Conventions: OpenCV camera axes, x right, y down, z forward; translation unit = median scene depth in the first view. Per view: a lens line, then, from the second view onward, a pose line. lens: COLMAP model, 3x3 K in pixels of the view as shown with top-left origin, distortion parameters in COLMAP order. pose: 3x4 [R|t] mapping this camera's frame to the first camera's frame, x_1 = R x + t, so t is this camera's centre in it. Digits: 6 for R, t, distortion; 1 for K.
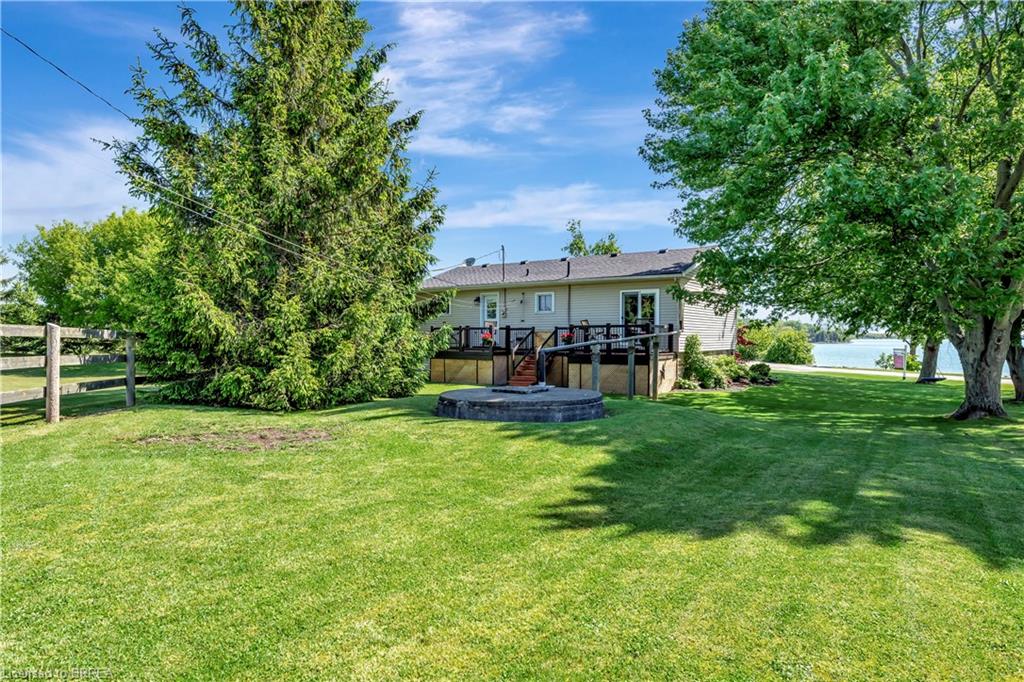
lens RADIAL K [[631.6, 0, 511.1], [0, 631.6, 341.1], [0, 0, 1]] dist [0.003462, -0.001467]
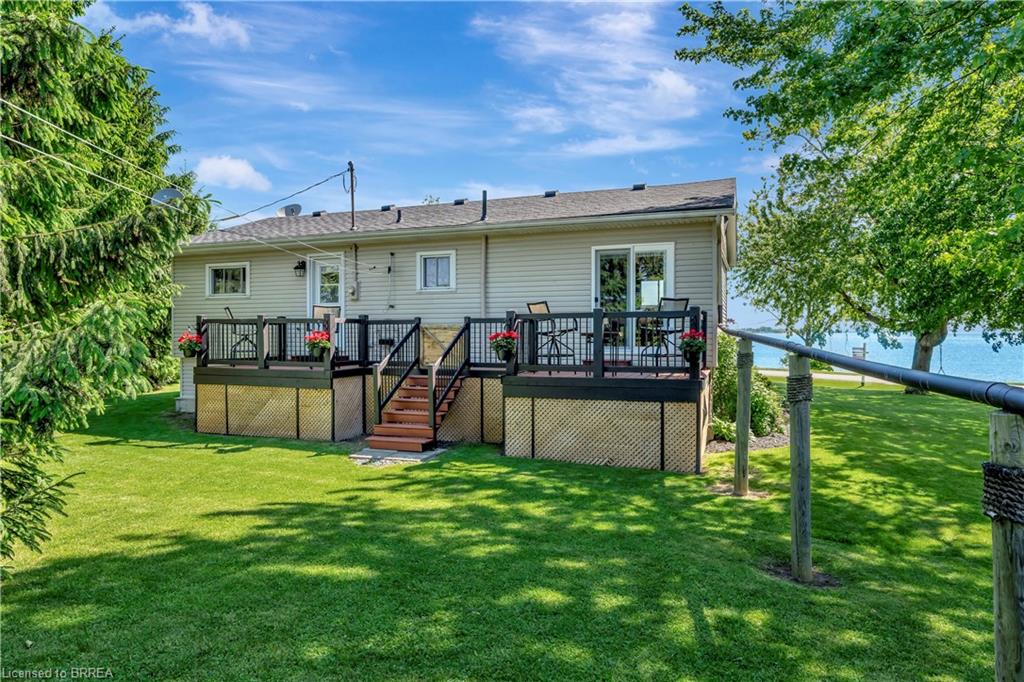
lens RADIAL K [[631.6, 0, 521.1], [0, 631.6, 339.3], [0, 0, 1]] dist [0.003462, -0.001467]
pose [[0.966766, -0.006048, 0.255593, -0.012532], [0.004936, 0.999975, 0.004992, -0.007513], [-0.255617, -0.003565, 0.966772, 0.495958]]
